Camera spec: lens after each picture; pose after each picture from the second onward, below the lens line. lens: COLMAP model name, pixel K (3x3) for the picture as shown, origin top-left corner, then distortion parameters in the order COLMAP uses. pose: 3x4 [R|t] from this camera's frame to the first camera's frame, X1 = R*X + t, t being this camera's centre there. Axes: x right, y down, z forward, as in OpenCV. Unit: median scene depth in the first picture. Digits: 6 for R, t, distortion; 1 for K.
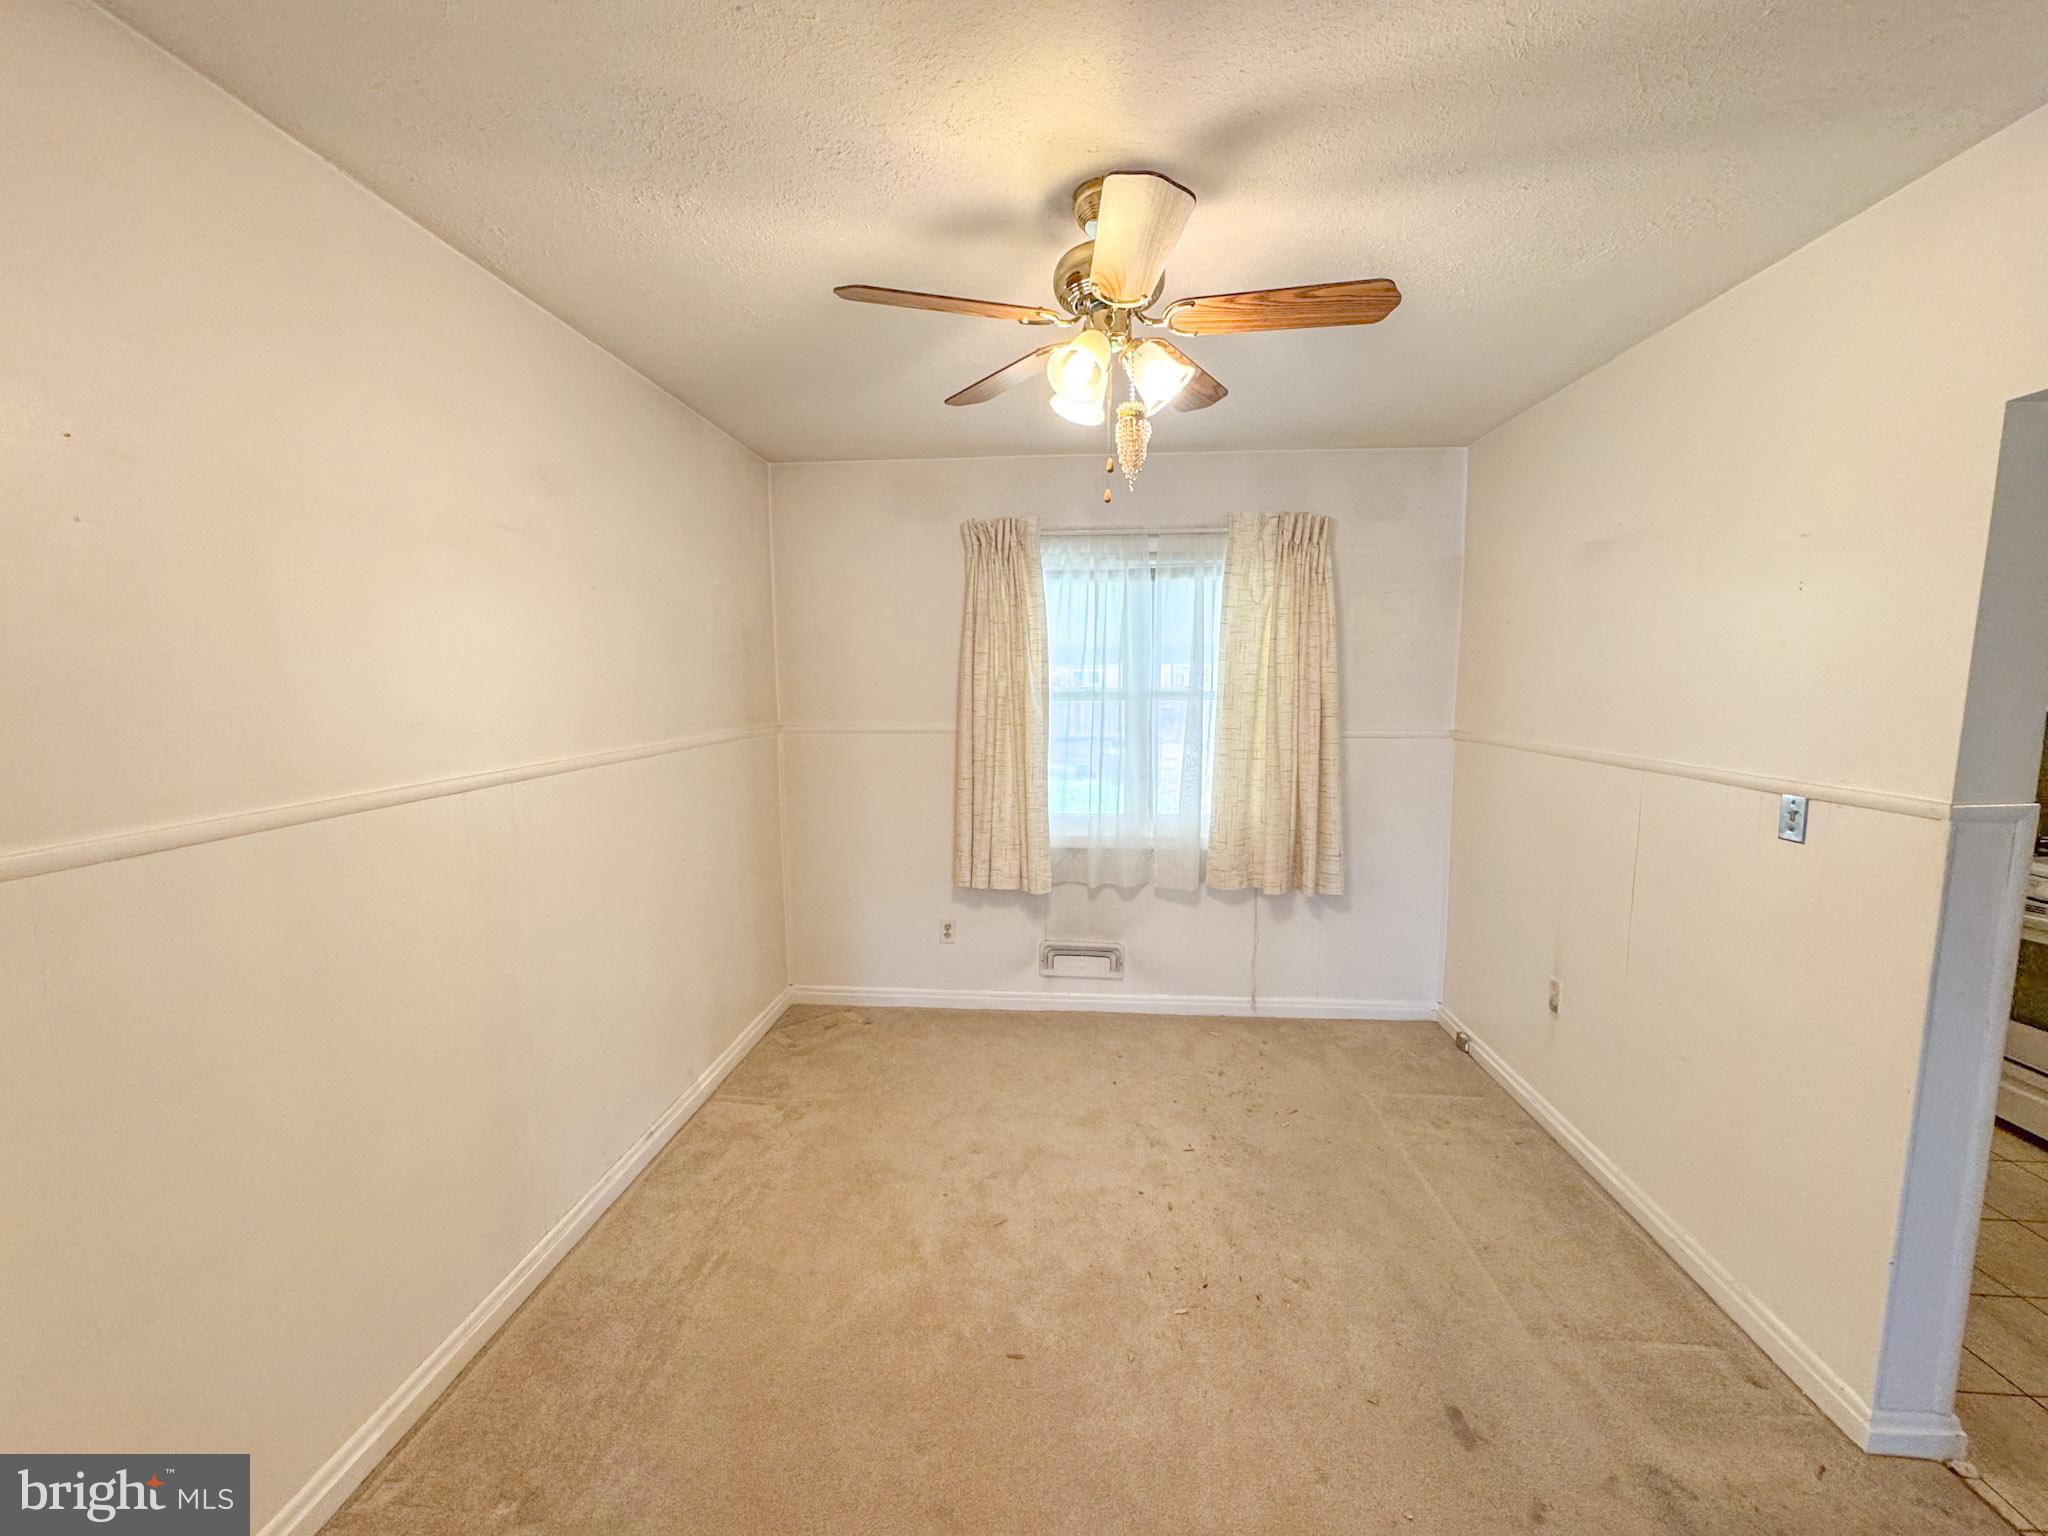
lens RADIAL K [[816.6, 0, 1024.5], [0, 816.6, 766.6], [0, 0, 1]] dist [-0.003565, -0.000015]
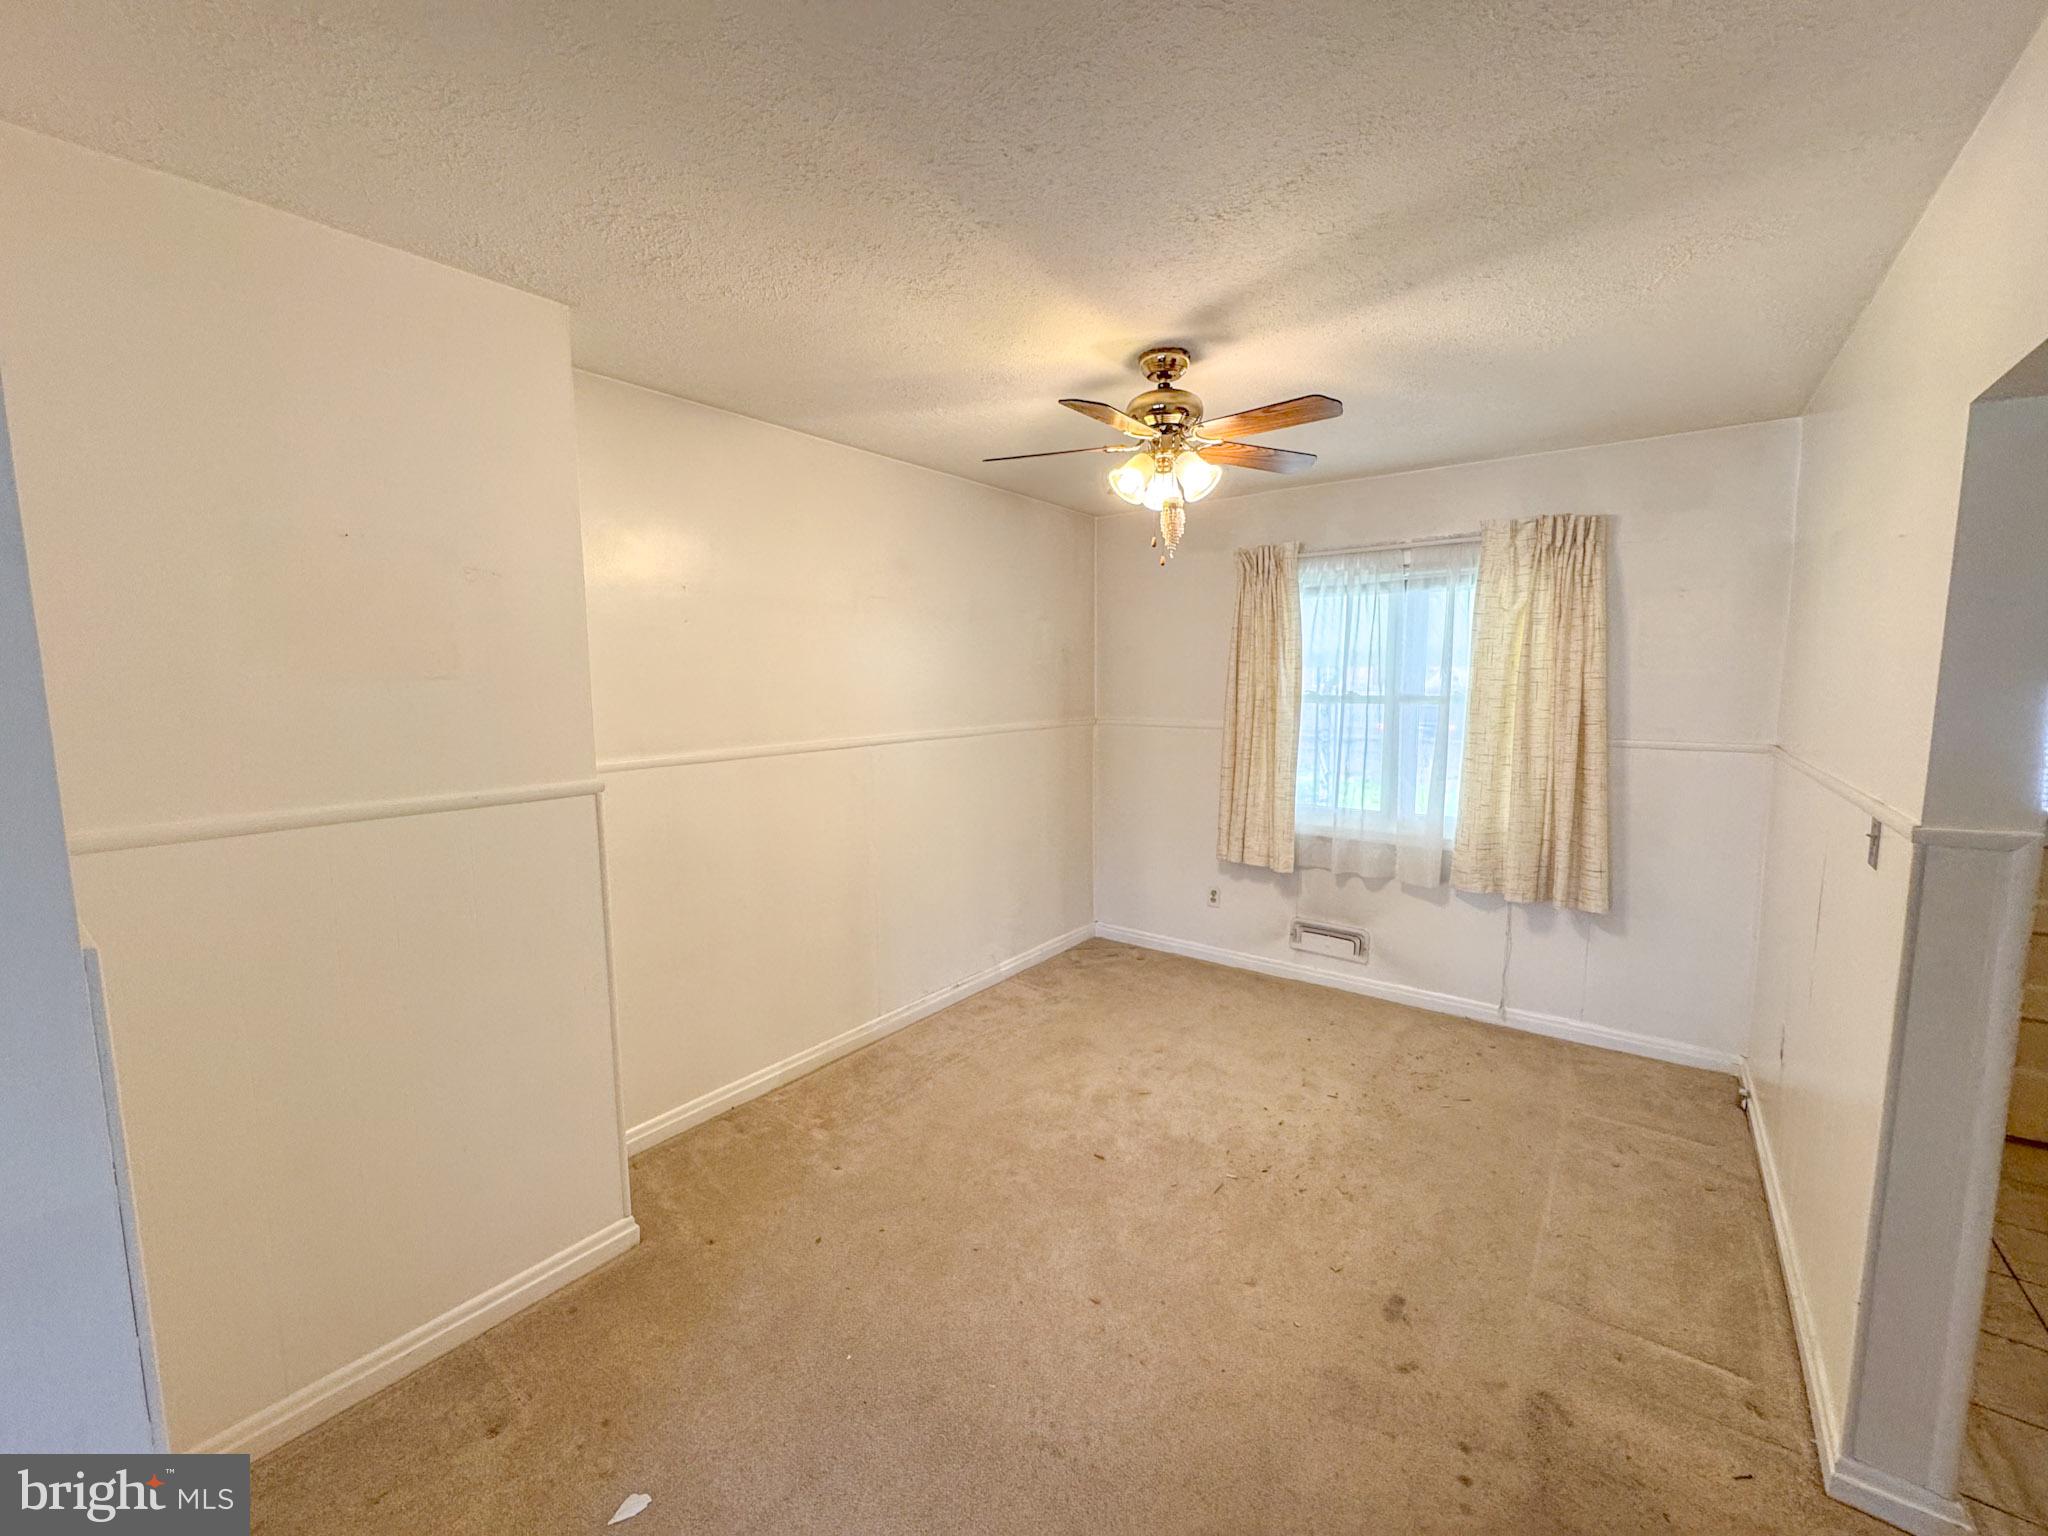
lens RADIAL K [[816.4, 0, 1023.9], [0, 816.4, 767.0], [0, 0, 1]] dist [-0.002521, 0.000219]
pose [[0.840123, 0.057618, -0.539328, 0.328189], [-0.056455, 0.998230, 0.018703, 0.008172], [0.539451, 0.014735, 0.841888, -0.158966]]
